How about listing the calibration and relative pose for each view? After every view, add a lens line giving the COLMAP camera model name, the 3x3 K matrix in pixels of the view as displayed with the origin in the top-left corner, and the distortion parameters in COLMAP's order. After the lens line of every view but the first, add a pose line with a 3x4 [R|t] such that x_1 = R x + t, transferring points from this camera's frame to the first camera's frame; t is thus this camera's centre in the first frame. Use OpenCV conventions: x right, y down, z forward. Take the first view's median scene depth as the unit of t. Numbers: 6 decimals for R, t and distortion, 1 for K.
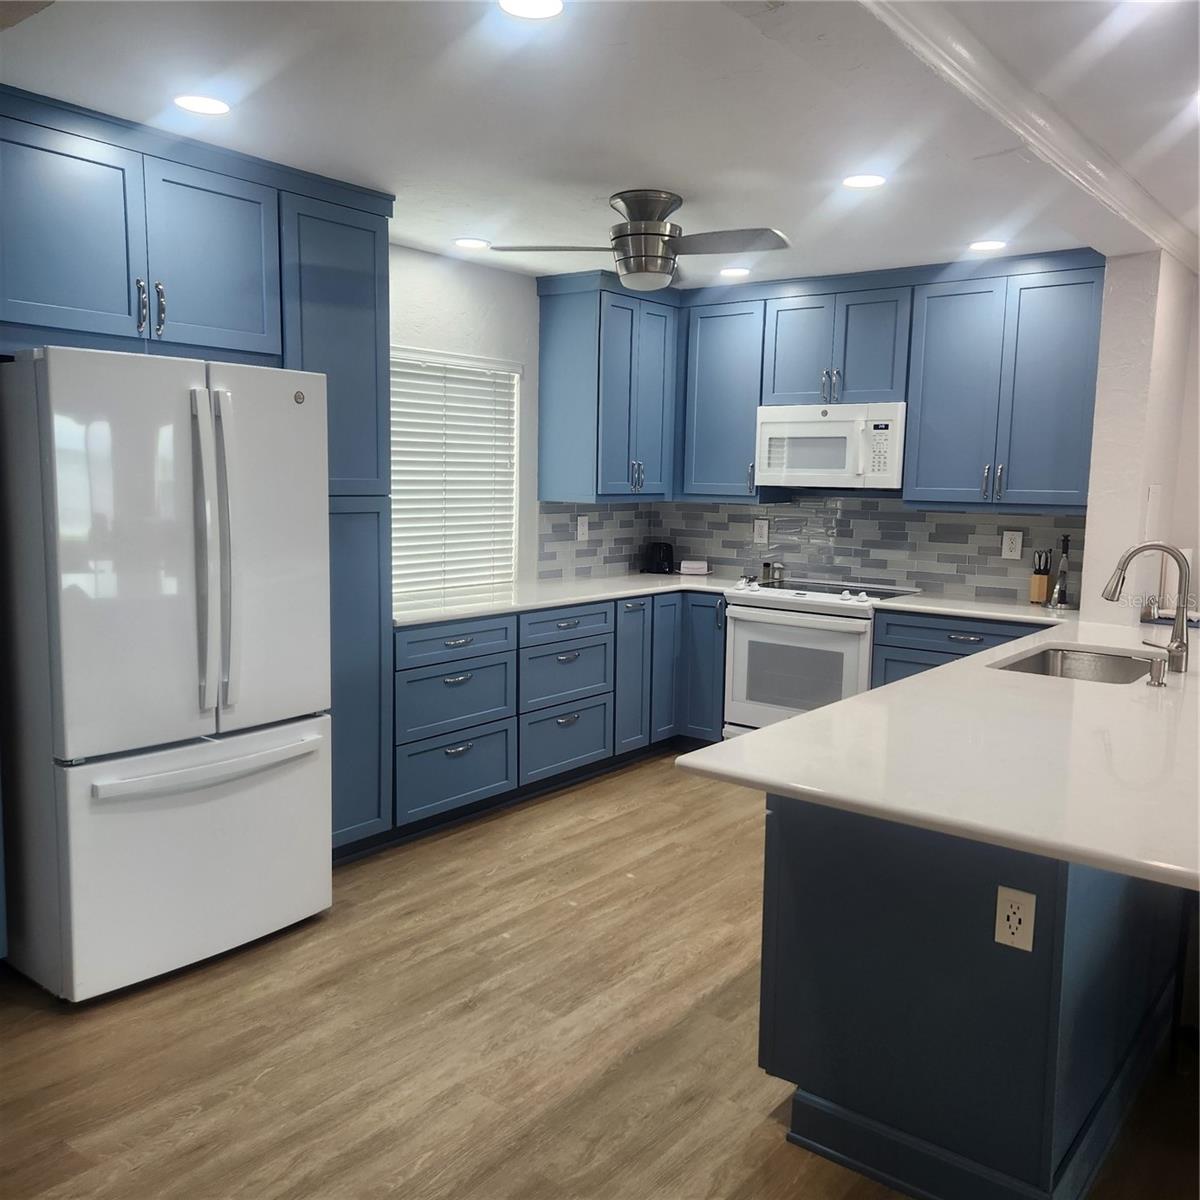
lens RADIAL K [[1056.5, 0, 593.6], [0, 1056.5, 598.2], [0, 0, 1]] dist [0.053452, -0.024505]
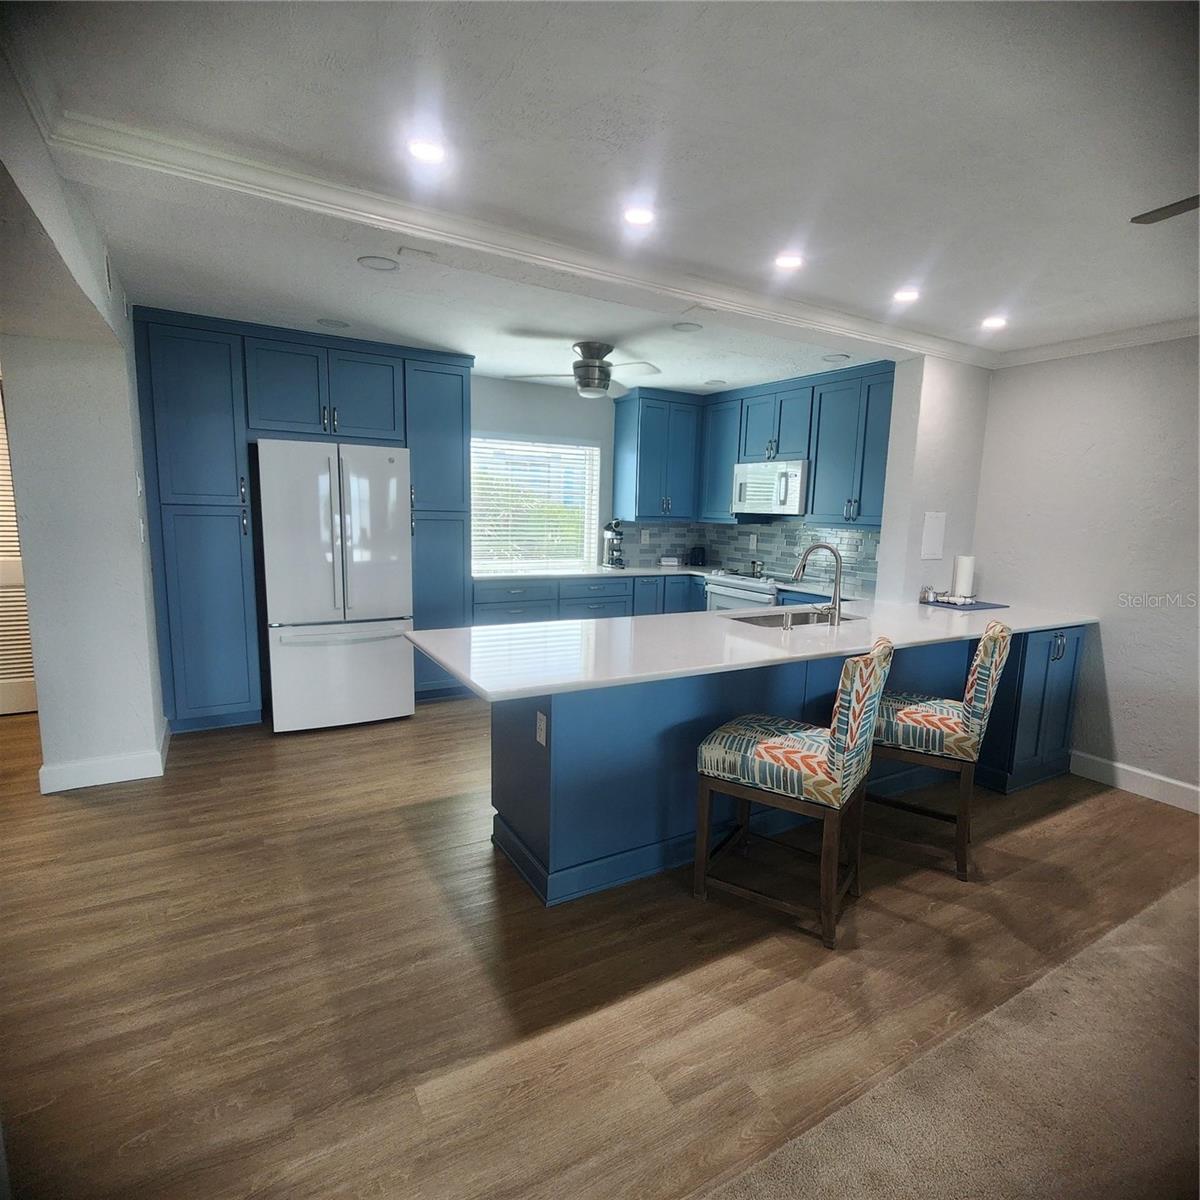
lens RADIAL K [[649.5, 0, 605.9], [0, 649.5, 608.3], [0, 0, 1]] dist [0.004448, -0.006060]
pose [[0.931744, 0.063414, -0.357536, 0.357770], [-0.053534, 0.997863, 0.037475, 0.015646], [0.359149, -0.015776, 0.933147, -0.010759]]
